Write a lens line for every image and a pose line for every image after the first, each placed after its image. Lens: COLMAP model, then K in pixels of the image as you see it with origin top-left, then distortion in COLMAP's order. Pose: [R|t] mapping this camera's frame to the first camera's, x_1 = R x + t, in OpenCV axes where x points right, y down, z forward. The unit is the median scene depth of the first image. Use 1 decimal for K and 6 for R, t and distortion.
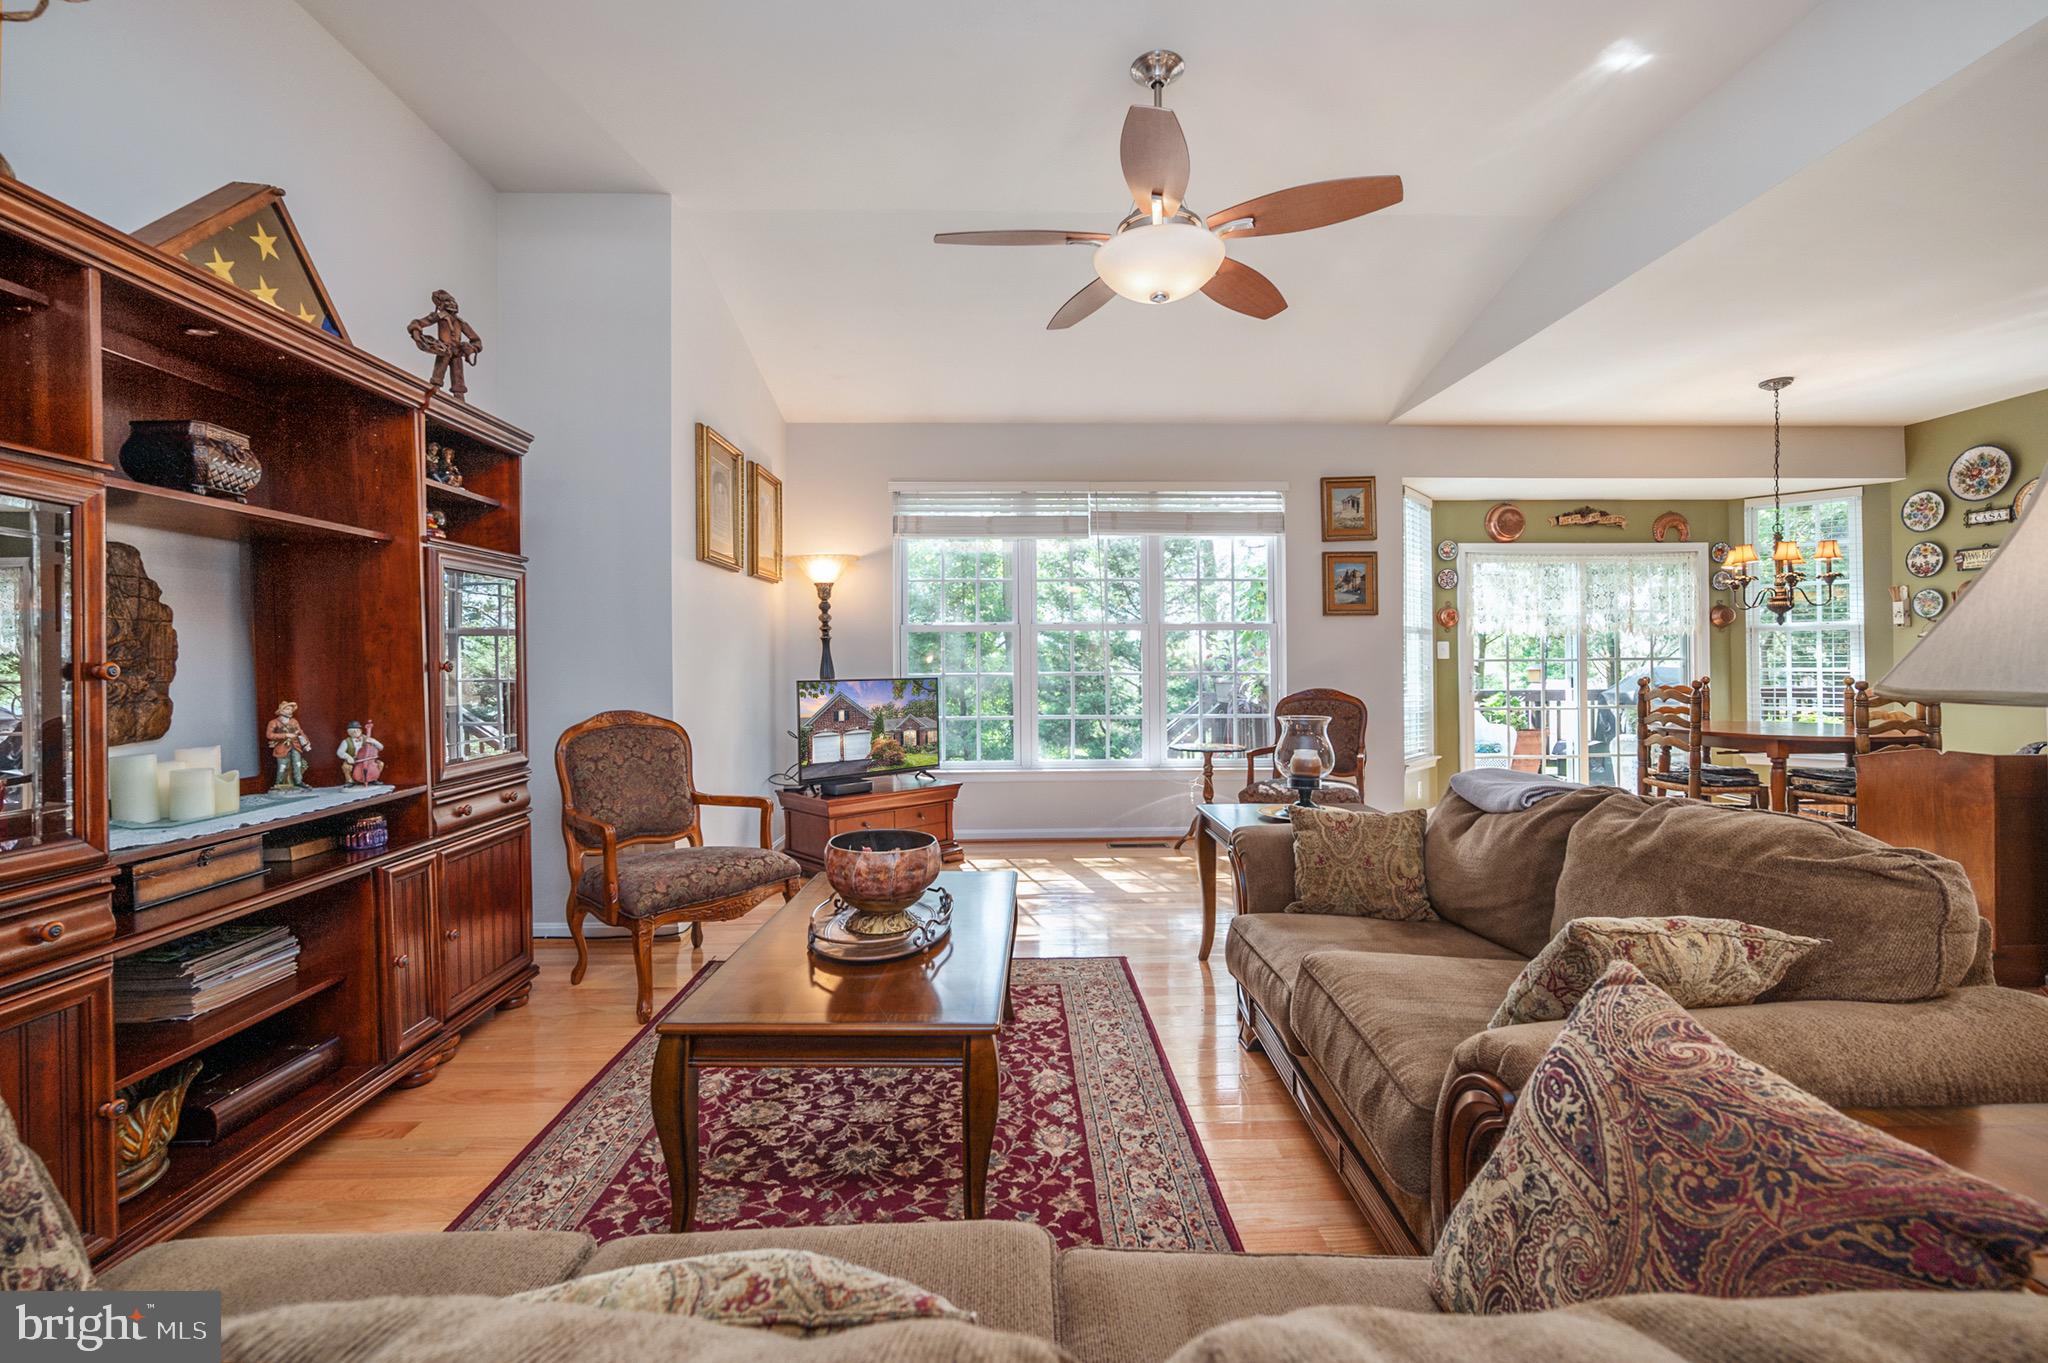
lens RADIAL K [[858.7, 0, 1030.0], [0, 858.7, 660.8], [0, 0, 1]] dist [-0.001566, -0.000224]
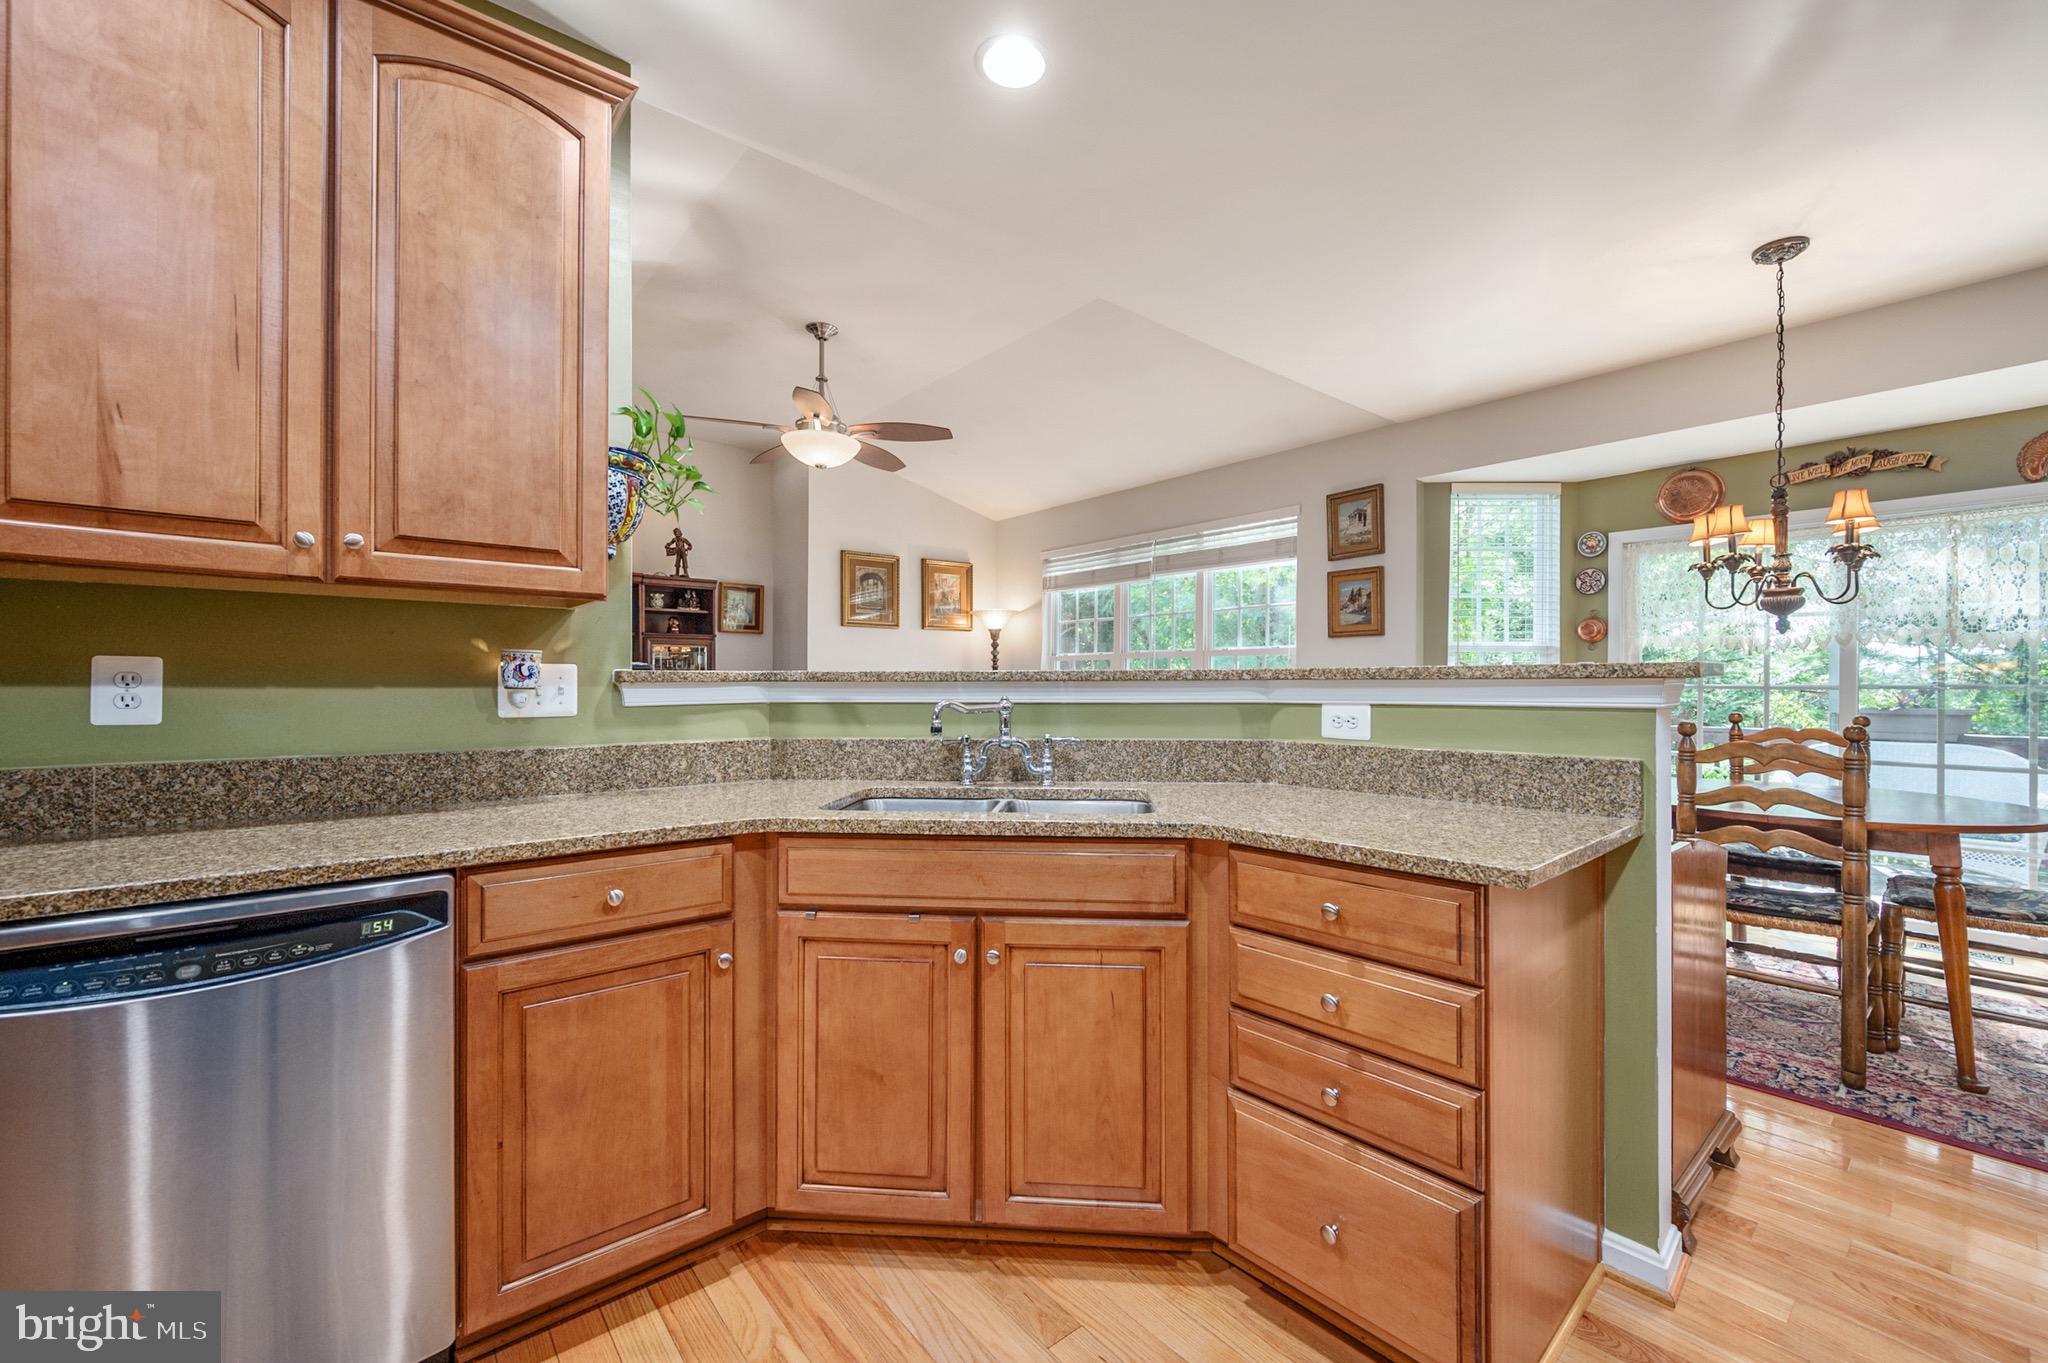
lens RADIAL K [[827.7, 0, 1028.9], [0, 827.7, 687.6], [0, 0, 1]] dist [-0.000080, 0.000115]
pose [[0.613171, 0.011333, -0.789869, 2.091544], [-0.005687, 0.999935, 0.009932, -0.011214], [0.789930, -0.001598, 0.613195, 0.396381]]
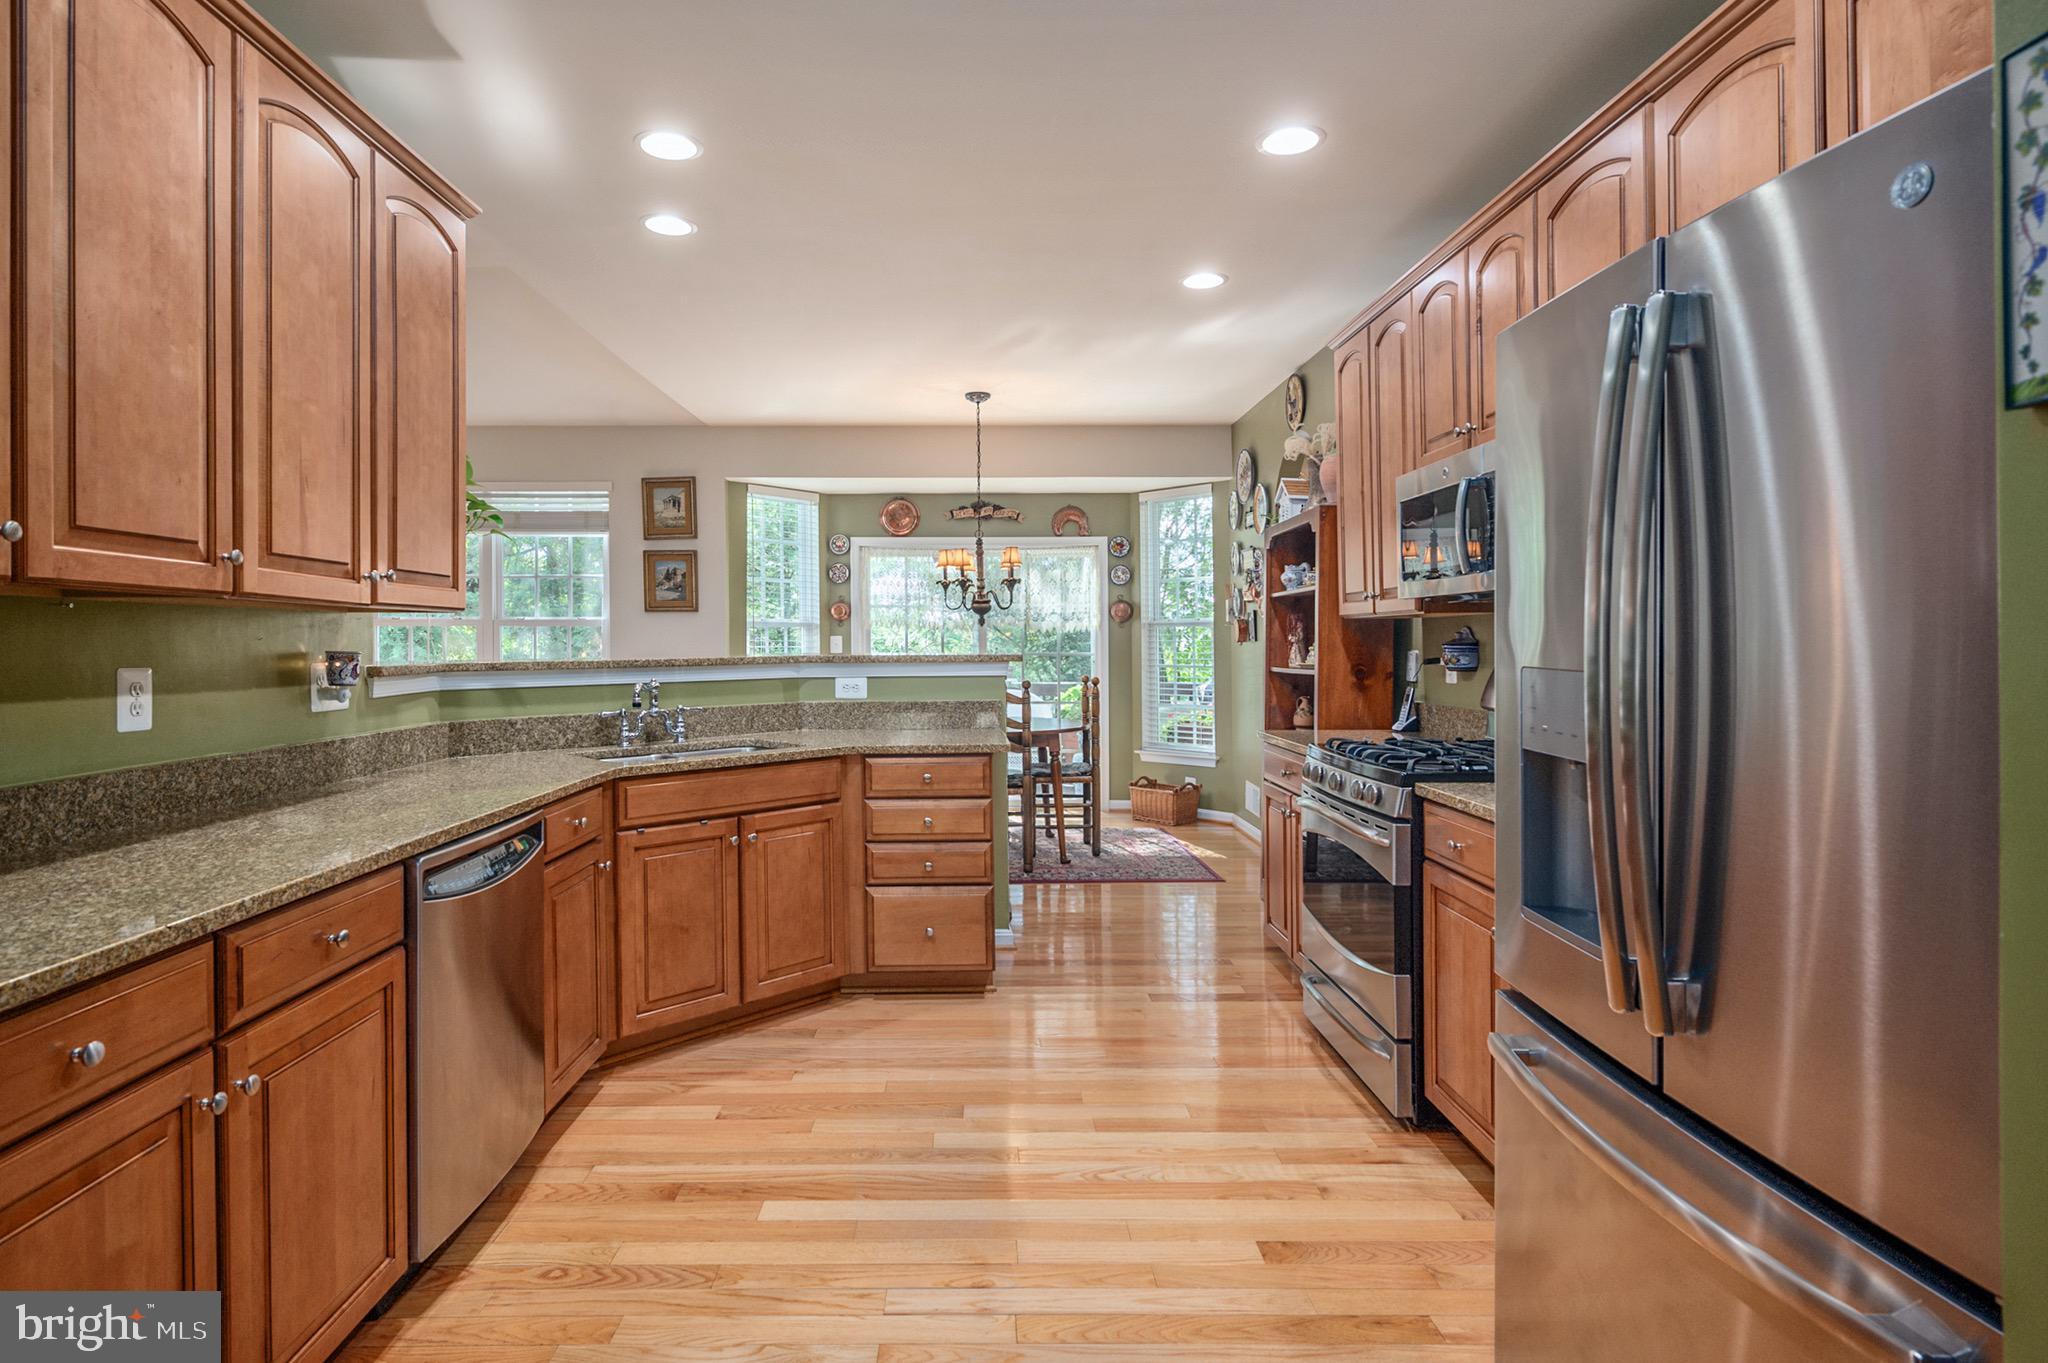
lens RADIAL K [[1070.7, 0, 974.0], [0, 1070.7, 632.7], [0, 0, 1]] dist [0.000670, -0.000002]
pose [[0.998964, 0.003636, -0.045355, 1.907241], [-0.003953, 0.999968, -0.006885, -0.051065], [0.045329, 0.007057, 0.998947, -0.623603]]
